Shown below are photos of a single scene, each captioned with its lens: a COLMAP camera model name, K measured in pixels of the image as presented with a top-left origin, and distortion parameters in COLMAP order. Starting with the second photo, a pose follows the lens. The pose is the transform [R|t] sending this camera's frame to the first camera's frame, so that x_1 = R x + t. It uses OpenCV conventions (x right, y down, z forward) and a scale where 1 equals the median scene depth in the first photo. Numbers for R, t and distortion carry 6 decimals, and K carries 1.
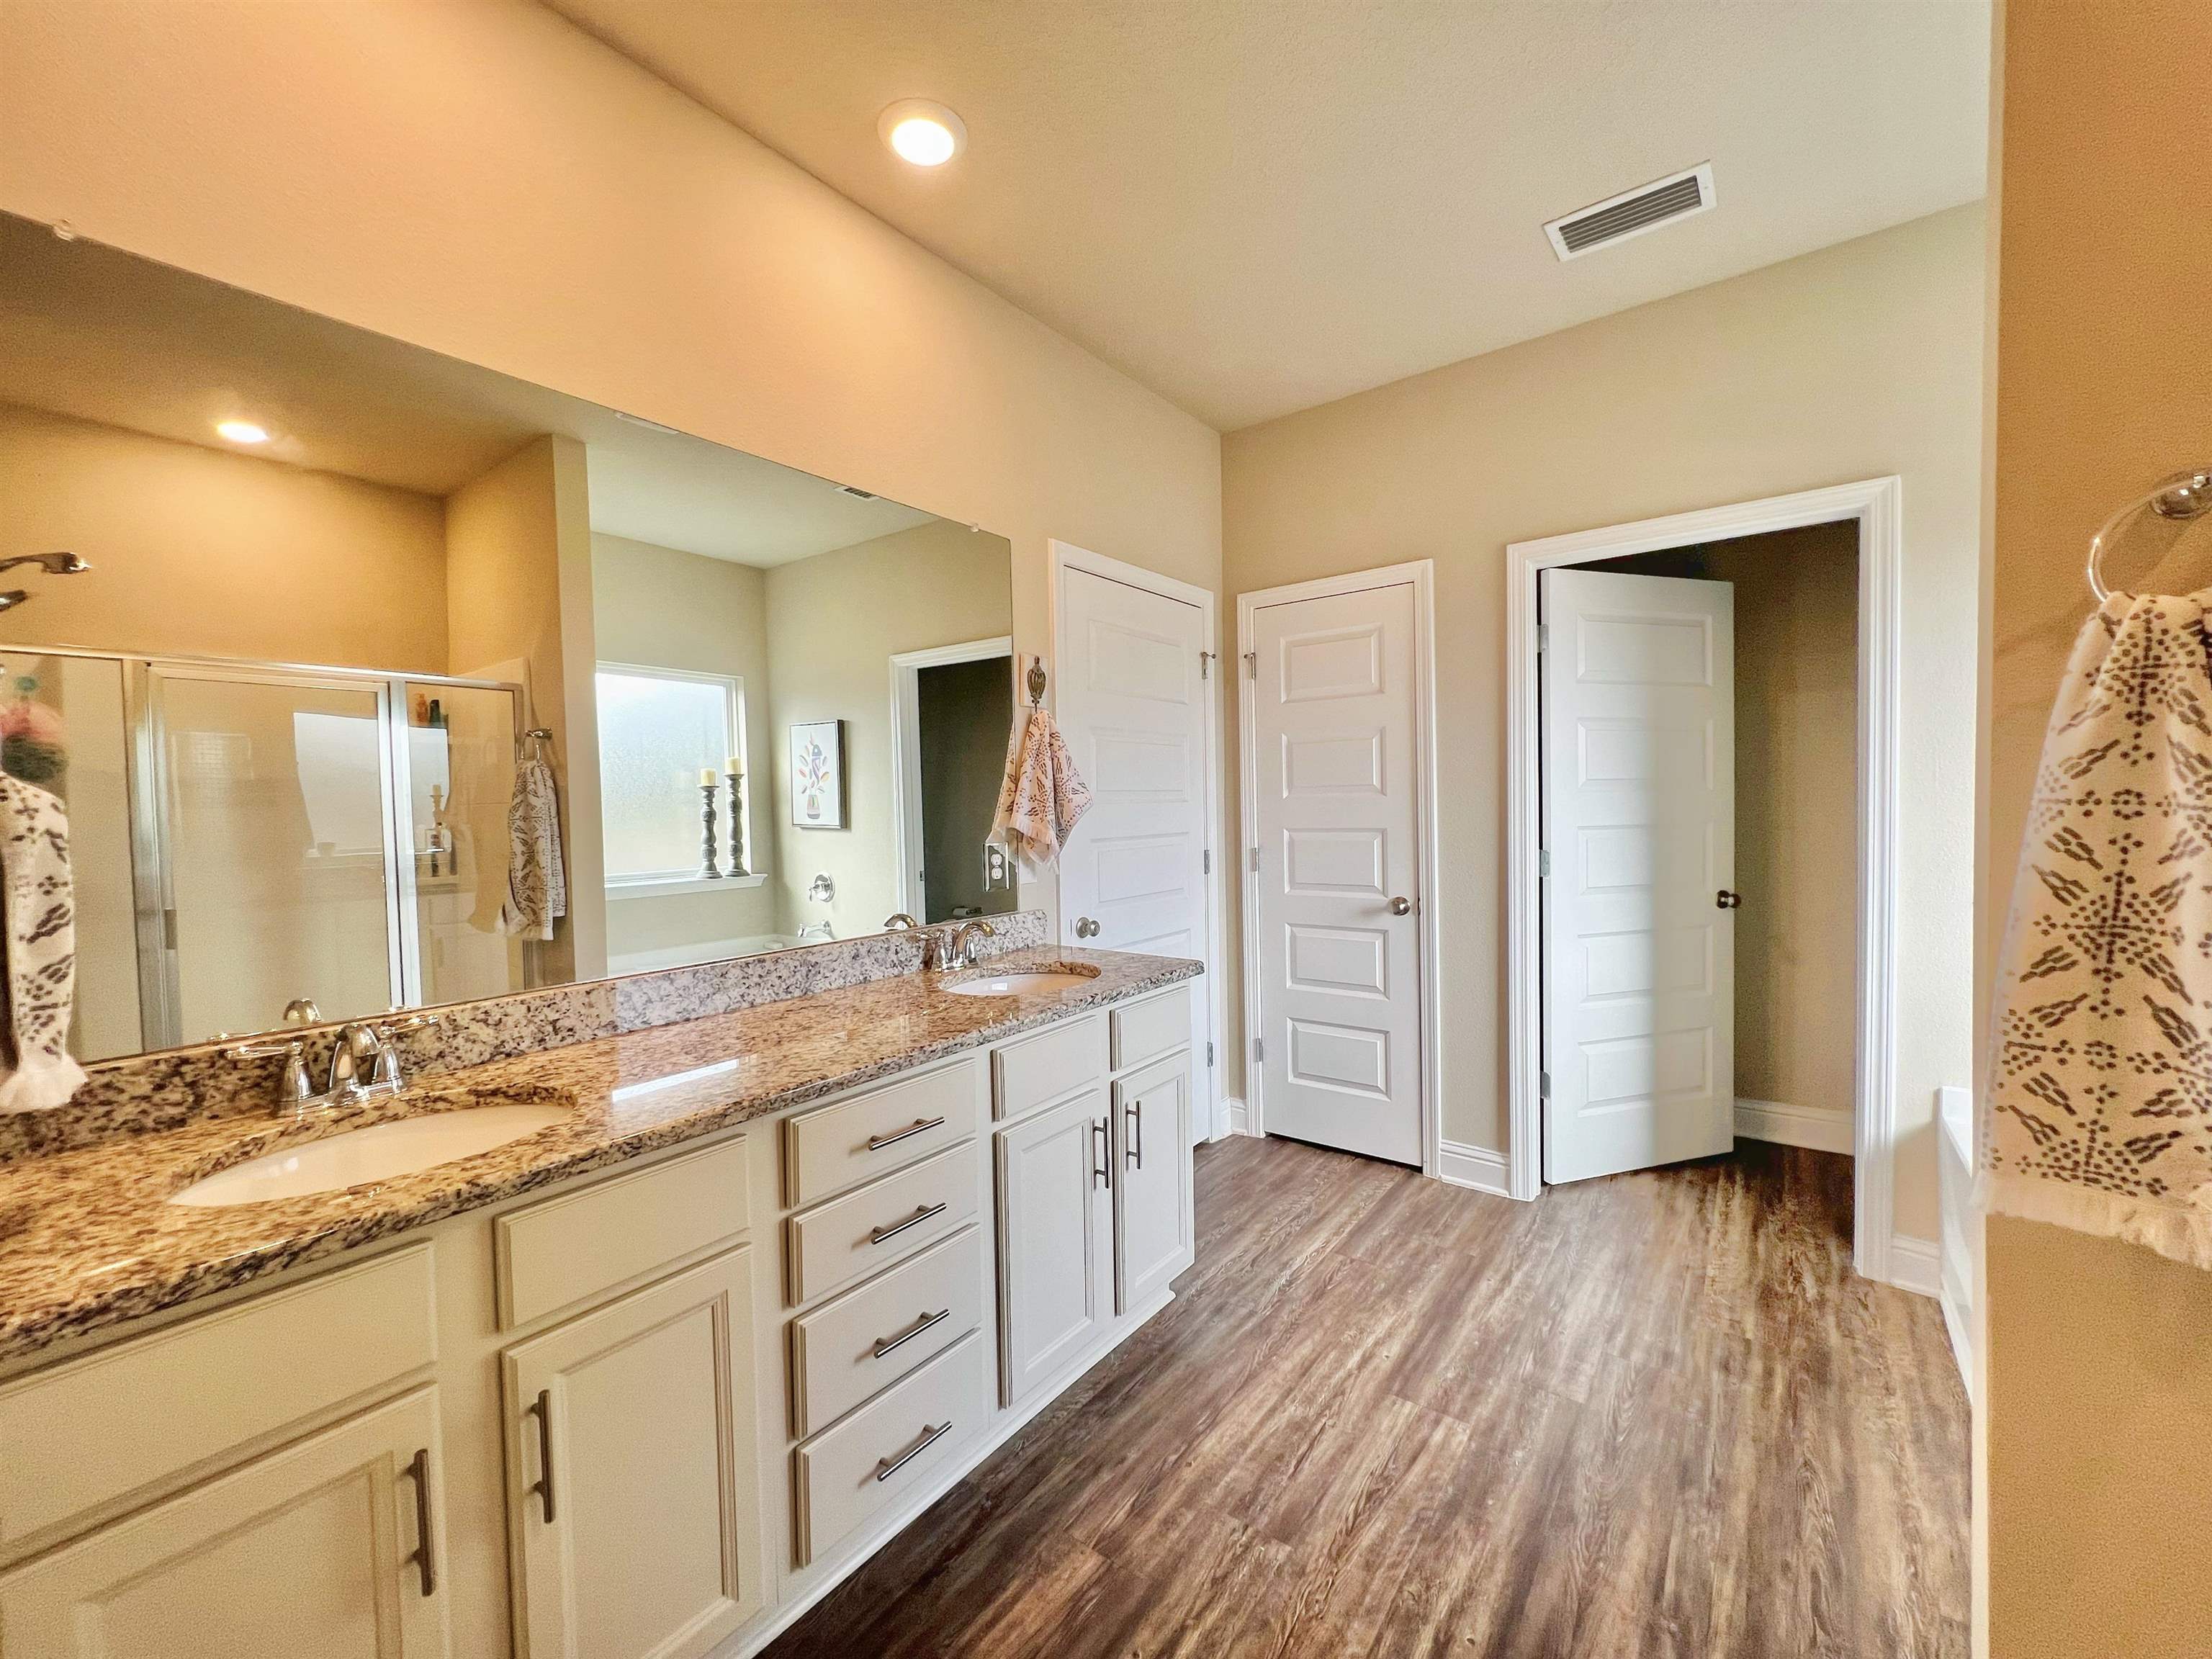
lens RADIAL K [[887.0, 0, 1106.6], [0, 887.0, 831.9], [0, 0, 1]] dist [-0.002434, 0.000061]
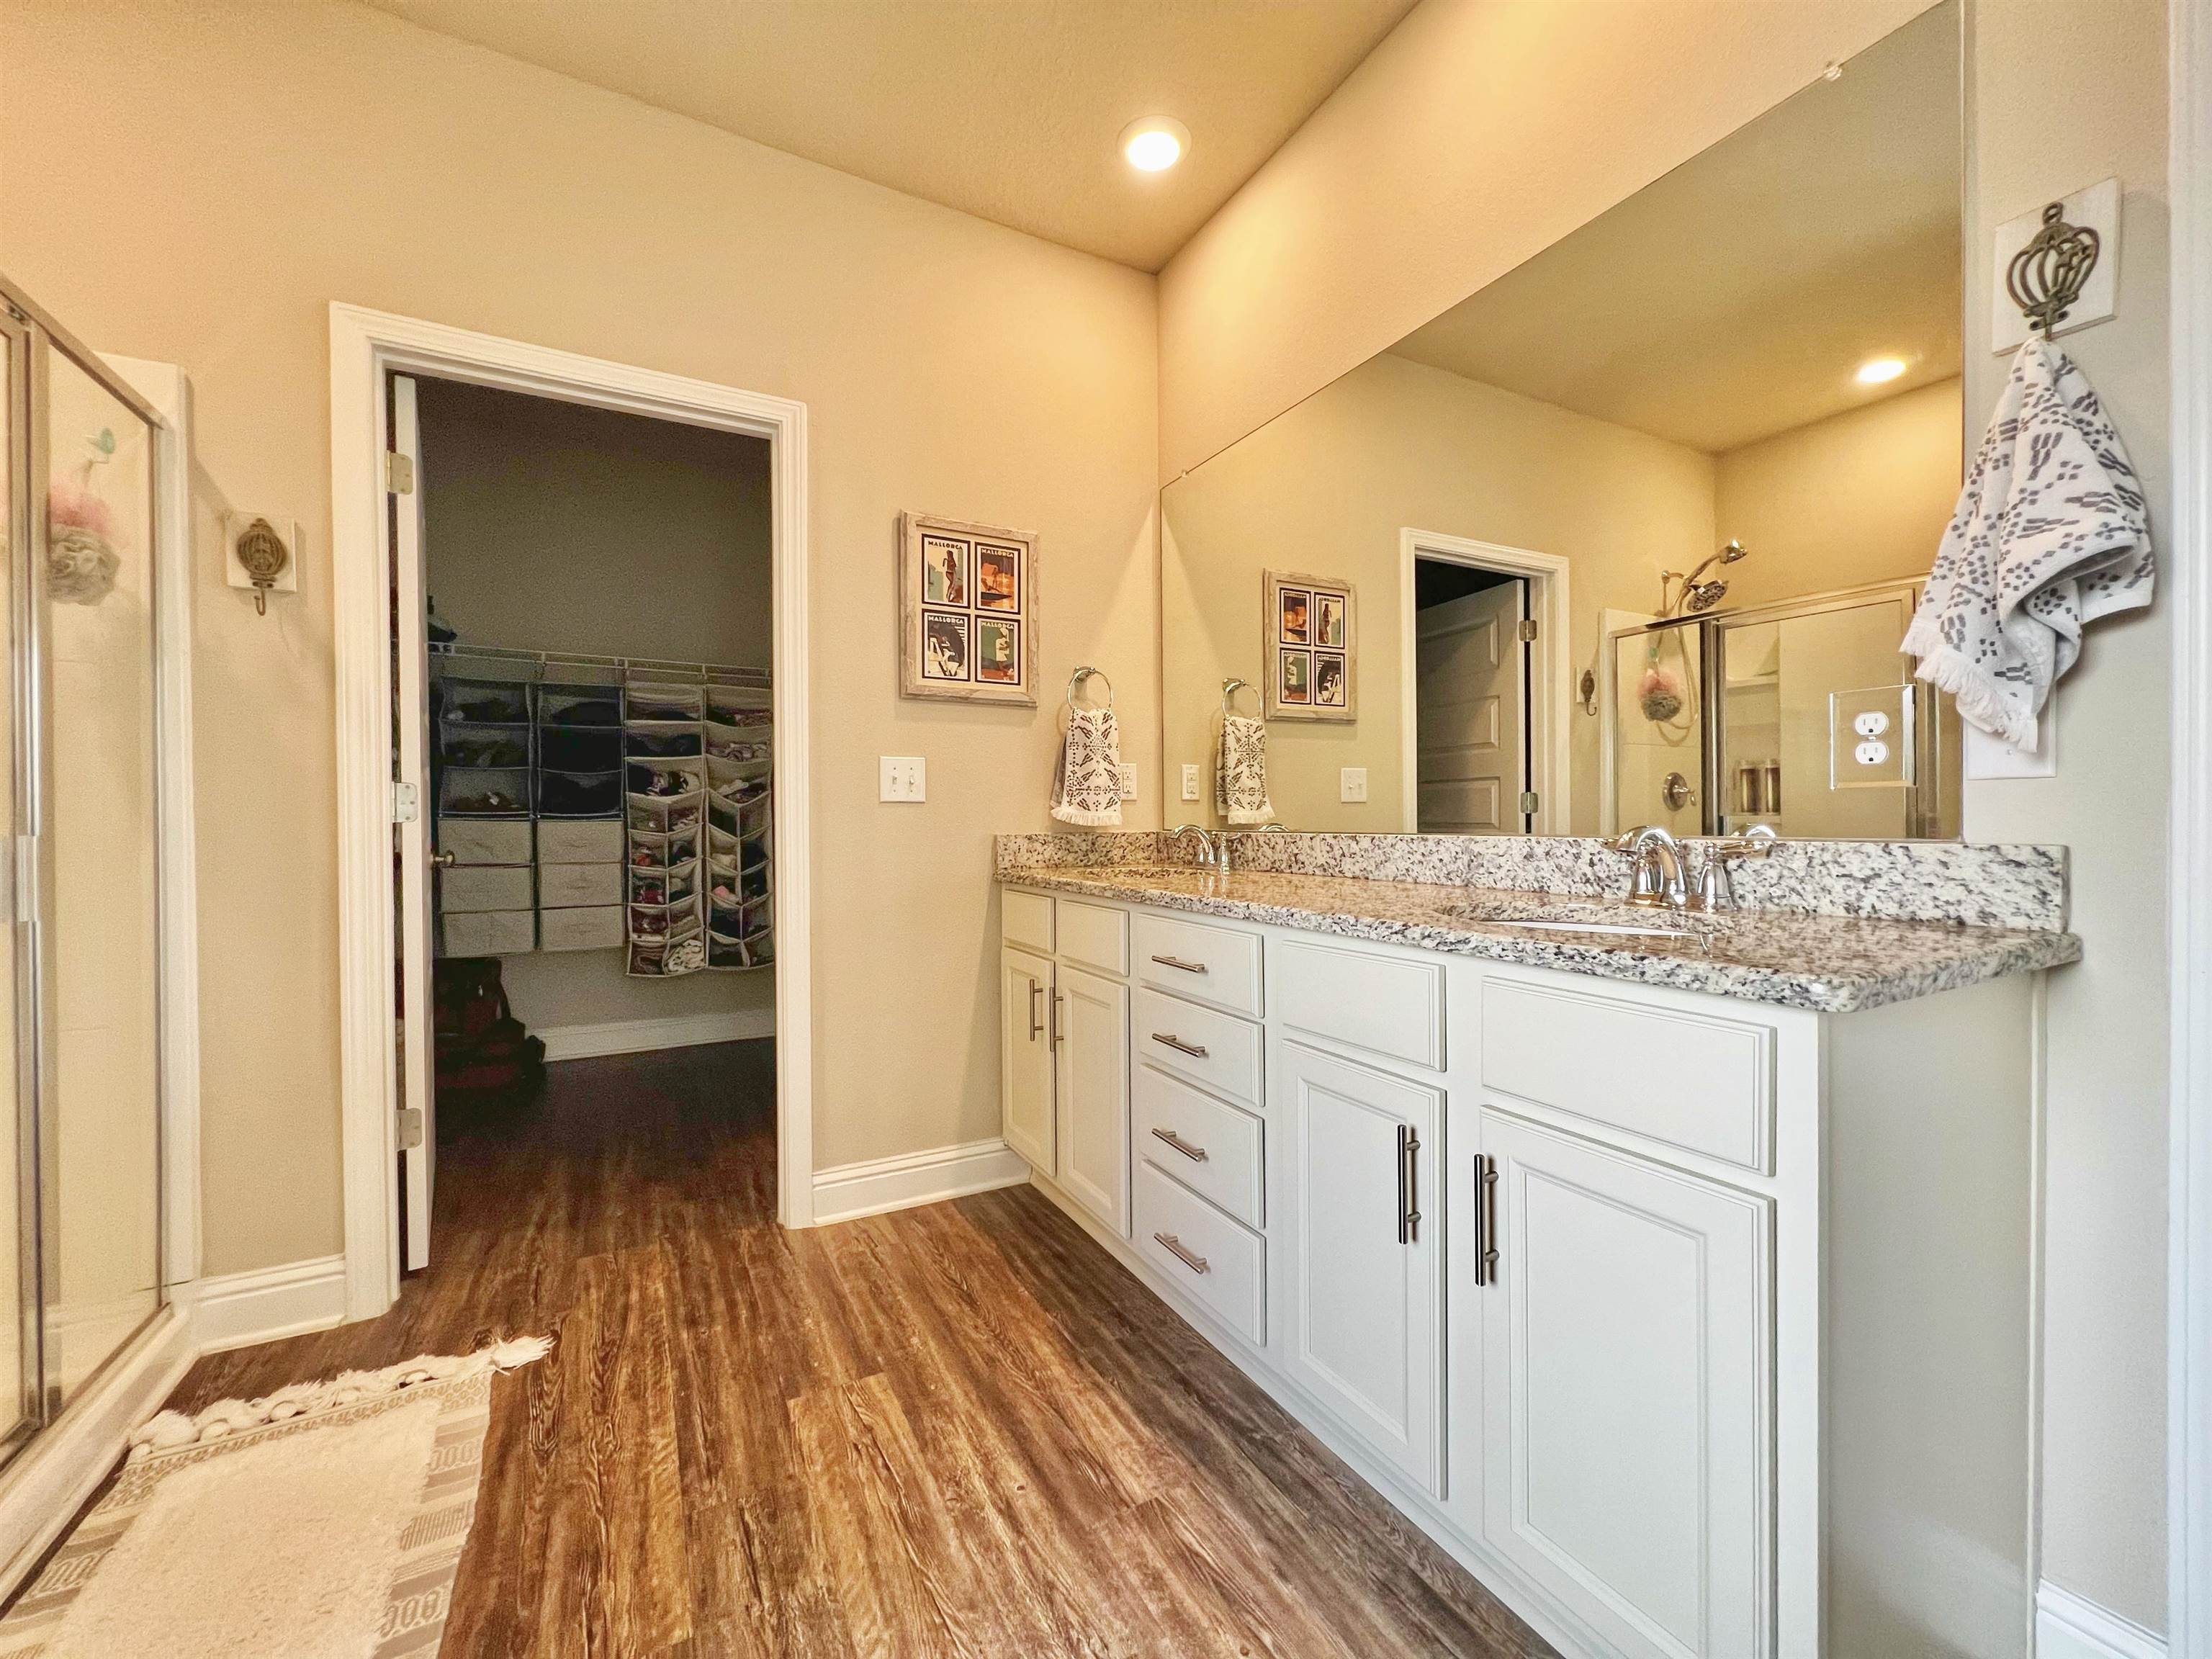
lens RADIAL K [[887.0, 0, 1100.0], [0, 887.0, 828.3], [0, 0, 1]] dist [-0.002434, 0.000061]
pose [[-0.427476, 0.035971, -0.903311, 0.738209], [-0.009360, 0.998978, 0.044209, 0.106648], [0.903978, 0.027353, -0.426702, 1.246822]]
